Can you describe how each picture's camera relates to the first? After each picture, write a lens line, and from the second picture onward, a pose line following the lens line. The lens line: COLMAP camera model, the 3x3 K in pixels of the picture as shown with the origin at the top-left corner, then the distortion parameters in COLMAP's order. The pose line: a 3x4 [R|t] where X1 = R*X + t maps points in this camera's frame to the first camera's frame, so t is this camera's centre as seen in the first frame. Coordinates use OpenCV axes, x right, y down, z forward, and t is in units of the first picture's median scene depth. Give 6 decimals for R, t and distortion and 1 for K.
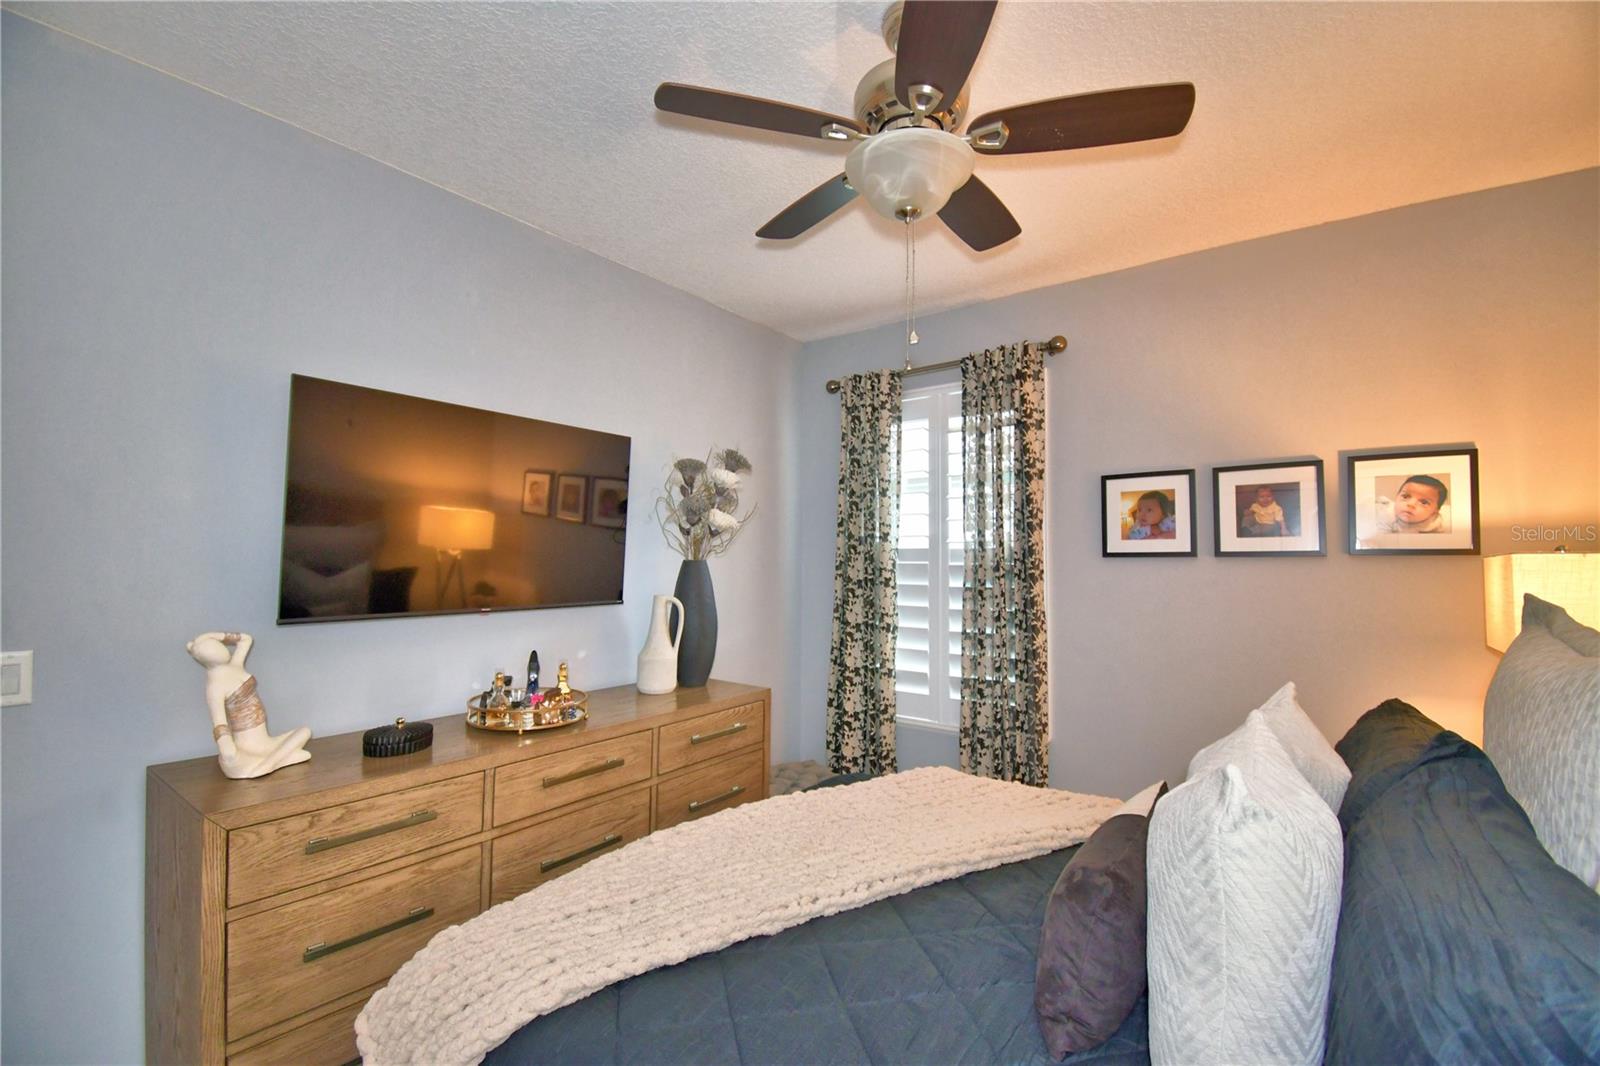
lens RADIAL K [[686.6, 0, 800.0], [0, 686.6, 533.0], [0, 0, 1]] dist [0.000606, 0.000052]
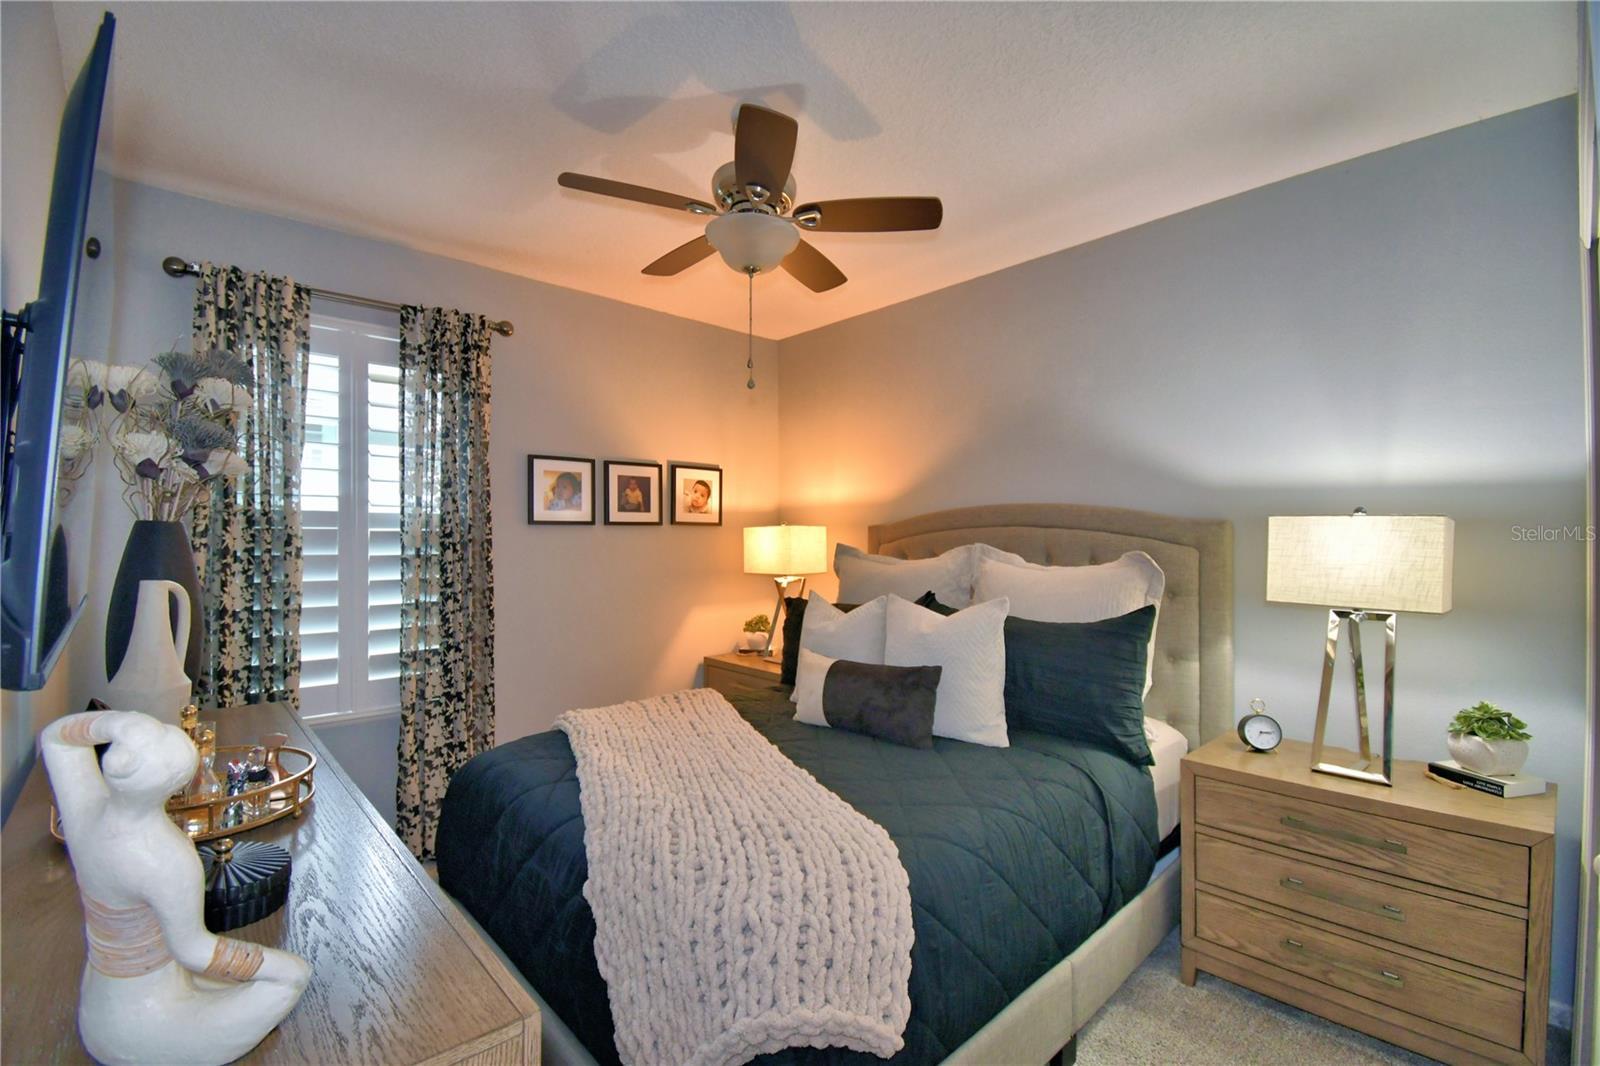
lens RADIAL K [[708.7, 0, 792.2], [0, 708.7, 536.8], [0, 0, 1]] dist [-0.000176, -0.000135]
pose [[0.189205, -0.003767, 0.981930, -0.667478], [-0.041743, 0.999058, 0.011876, 0.023451], [-0.981050, -0.043236, 0.188869, 0.344006]]
